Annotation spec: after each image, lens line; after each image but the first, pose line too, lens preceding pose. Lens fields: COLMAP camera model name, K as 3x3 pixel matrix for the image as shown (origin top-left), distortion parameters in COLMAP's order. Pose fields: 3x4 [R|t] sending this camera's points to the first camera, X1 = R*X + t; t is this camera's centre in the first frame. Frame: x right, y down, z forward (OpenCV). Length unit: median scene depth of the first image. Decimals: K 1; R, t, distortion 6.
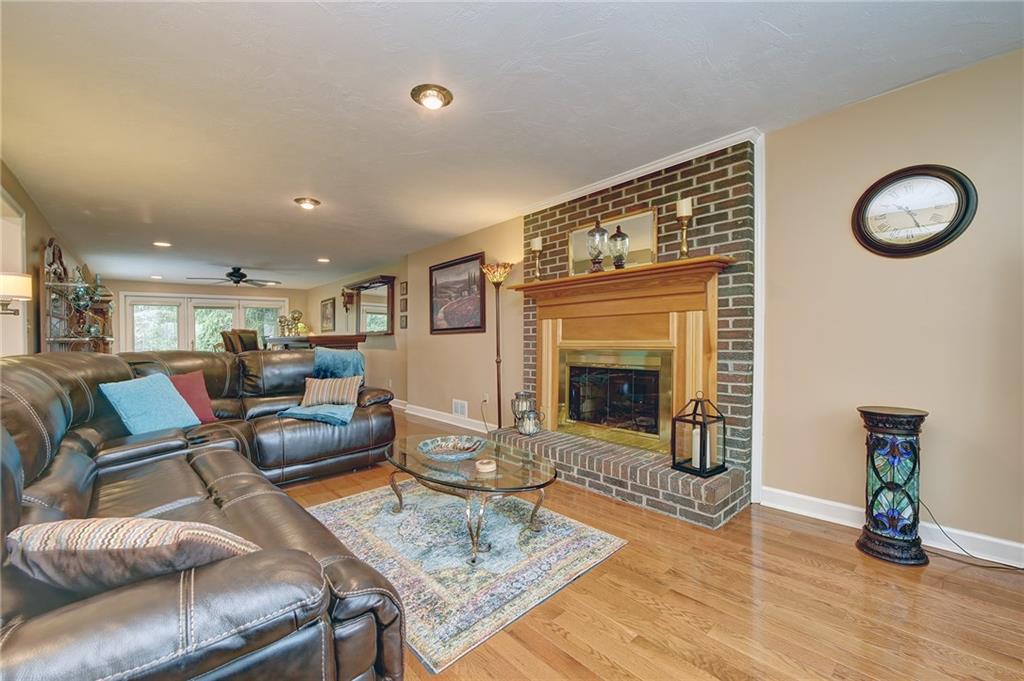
lens RADIAL K [[418.3, 0, 512.2], [0, 418.3, 349.2], [0, 0, 1]] dist [-0.004146, -0.001121]
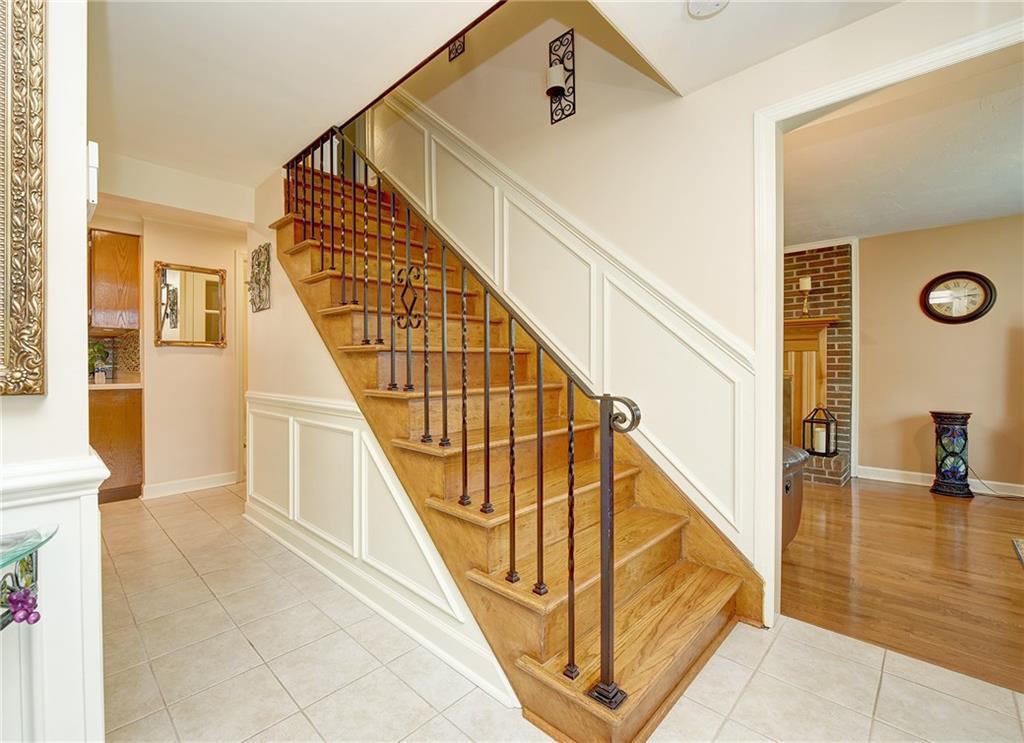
lens RADIAL K [[440.5, 0, 508.8], [0, 440.5, 369.6], [0, 0, 1]] dist [0.000625, 0.000687]
pose [[0.996737, 0.025691, 0.076526, -0.820523], [-0.023422, 0.999263, -0.030398, 0.052206], [-0.077250, 0.028506, 0.996604, -0.535778]]
